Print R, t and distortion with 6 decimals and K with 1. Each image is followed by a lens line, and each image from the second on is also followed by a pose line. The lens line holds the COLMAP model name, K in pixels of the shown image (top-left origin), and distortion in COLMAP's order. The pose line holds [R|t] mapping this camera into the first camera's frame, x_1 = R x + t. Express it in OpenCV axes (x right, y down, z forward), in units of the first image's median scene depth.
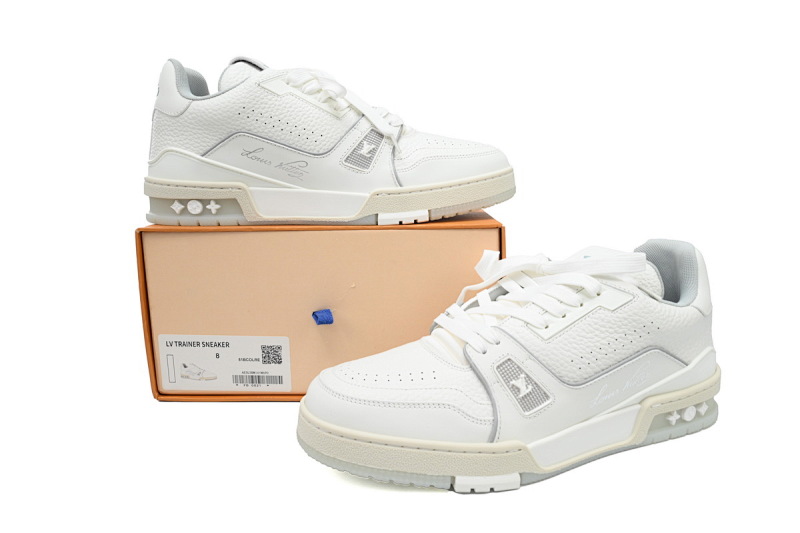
lens RADIAL K [[558.8, 0, 400.0], [0, 558.8, 266.5], [0, 0, 1]] dist [0.005148, 0.000223]
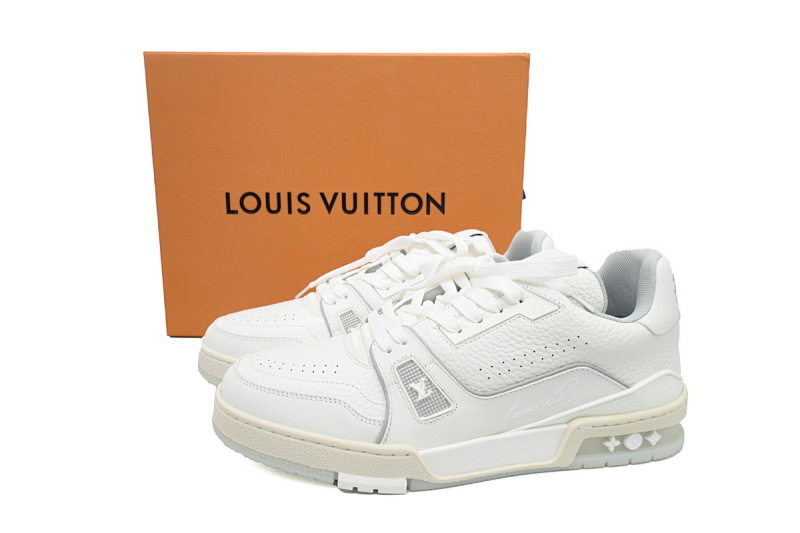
lens RADIAL K [[558.8, 0, 400.0], [0, 558.8, 266.5], [0, 0, 1]] dist [0.005148, 0.000223]
pose [[0.976237, 0.064200, -0.206978, 0.356705], [-0.060574, 0.997880, 0.023816, -0.018434], [0.208068, -0.010712, 0.978056, 0.050961]]
